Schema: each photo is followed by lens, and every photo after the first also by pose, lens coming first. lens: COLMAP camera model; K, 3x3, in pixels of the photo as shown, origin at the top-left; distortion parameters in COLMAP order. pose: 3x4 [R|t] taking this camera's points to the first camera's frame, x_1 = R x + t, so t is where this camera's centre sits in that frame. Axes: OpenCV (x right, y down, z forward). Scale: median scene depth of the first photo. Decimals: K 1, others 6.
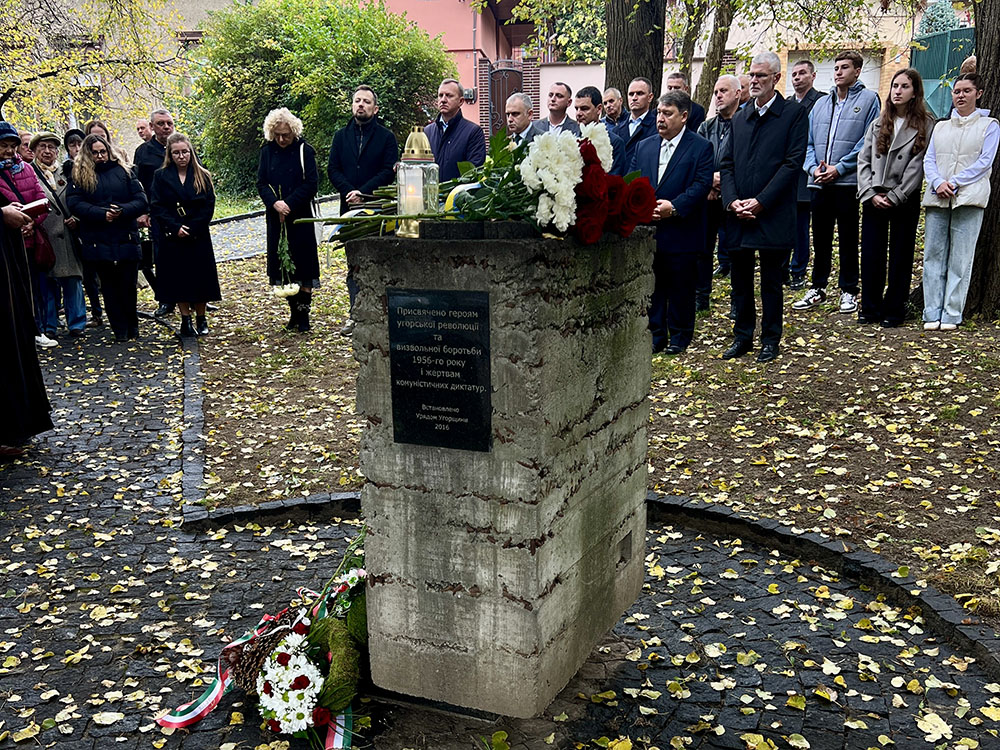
lens RADIAL K [[1053.8, 0, 522.6], [0, 1053.8, 500.1], [0, 0, 1]] dist [0.171202, -0.470695]
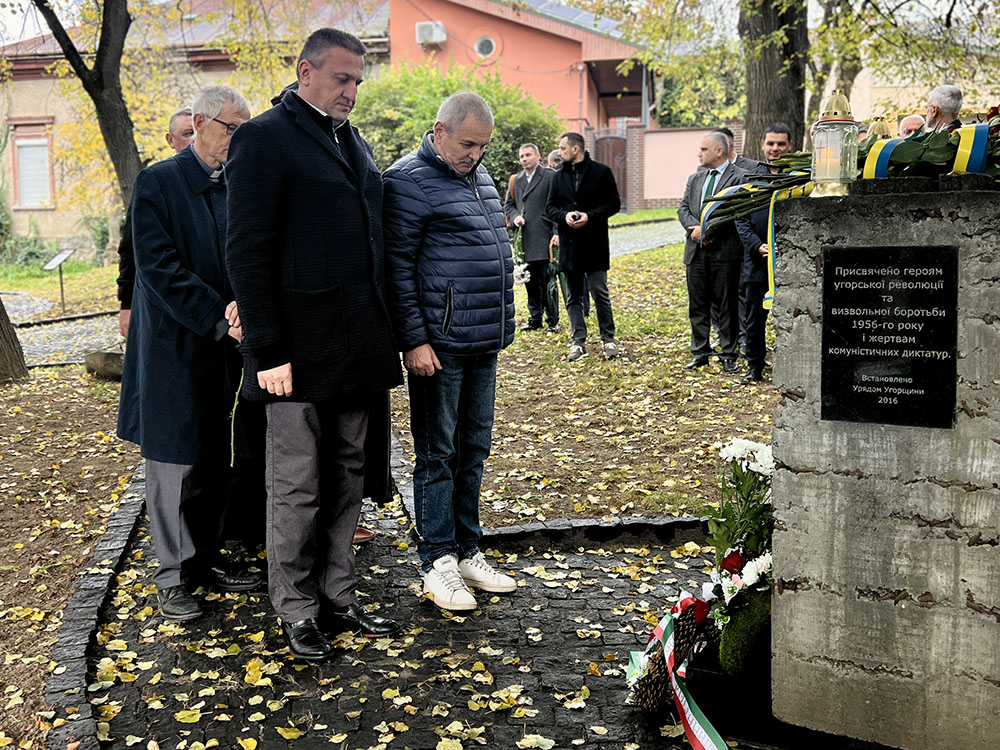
lens RADIAL K [[1097.8, 0, 480.4], [0, 1097.8, 302.3], [0, 0, 1]] dist [0.026369, -0.019008]
pose [[0.995962, 0.007105, -0.089497, -0.322854], [-0.028691, 0.969778, -0.242294, 0.080392], [0.085071, 0.243884, 0.966066, 0.070459]]
